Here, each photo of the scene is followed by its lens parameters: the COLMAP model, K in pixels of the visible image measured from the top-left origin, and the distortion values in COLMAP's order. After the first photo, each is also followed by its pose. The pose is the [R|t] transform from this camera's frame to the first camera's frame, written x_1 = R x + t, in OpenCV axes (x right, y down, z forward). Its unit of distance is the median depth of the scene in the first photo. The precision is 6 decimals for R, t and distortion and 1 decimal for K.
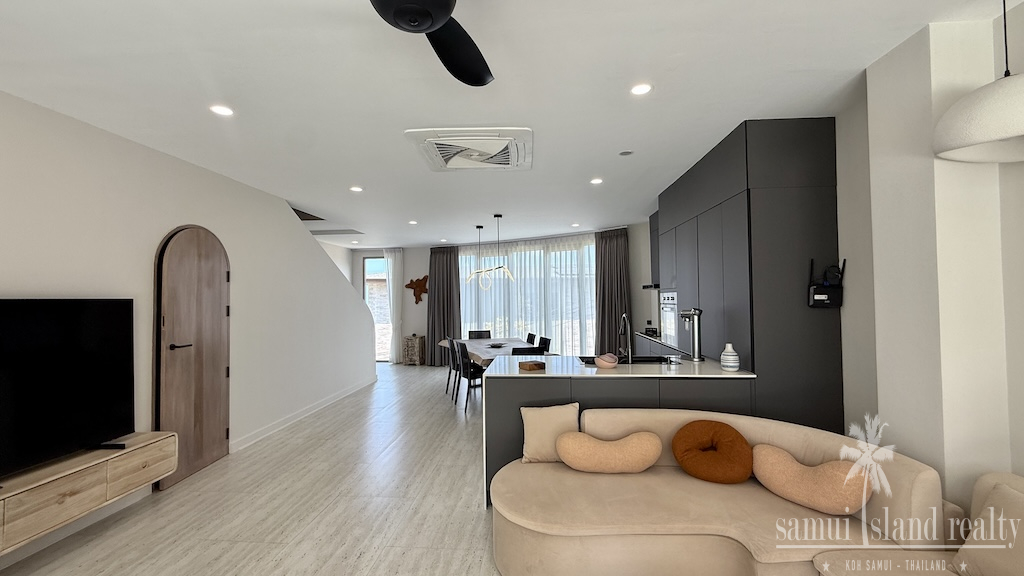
lens RADIAL K [[409.1, 0, 504.8], [0, 409.1, 286.5], [0, 0, 1]] dist [-0.000122, -0.000386]
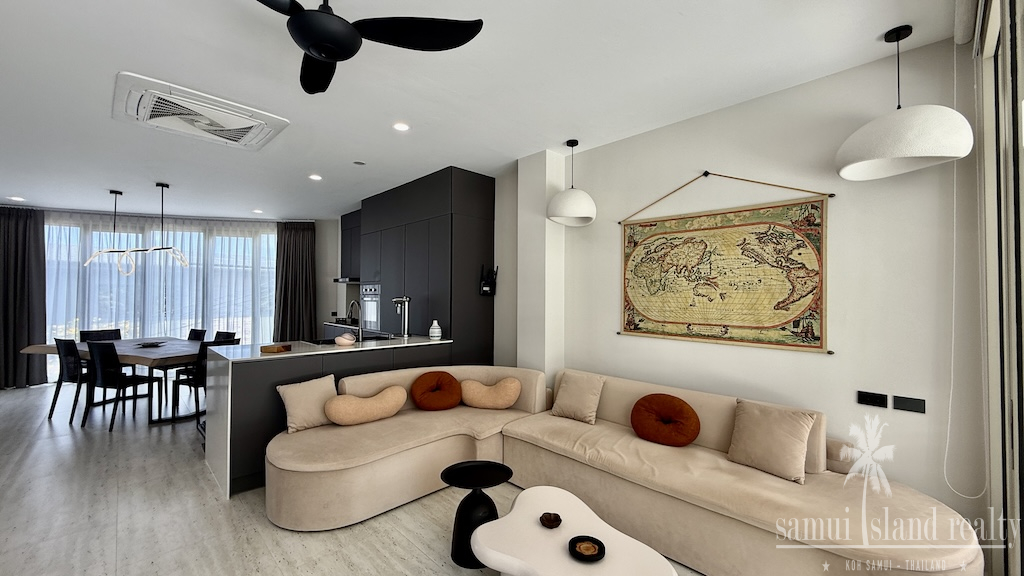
lens RADIAL K [[409.1, 0, 504.2], [0, 409.1, 286.0], [0, 0, 1]] dist [-0.000122, -0.000386]
pose [[0.675734, 0.032513, 0.736428, -0.350329], [-0.035418, 0.999305, -0.011621, 0.030990], [-0.736294, -0.018230, 0.676416, -0.130490]]
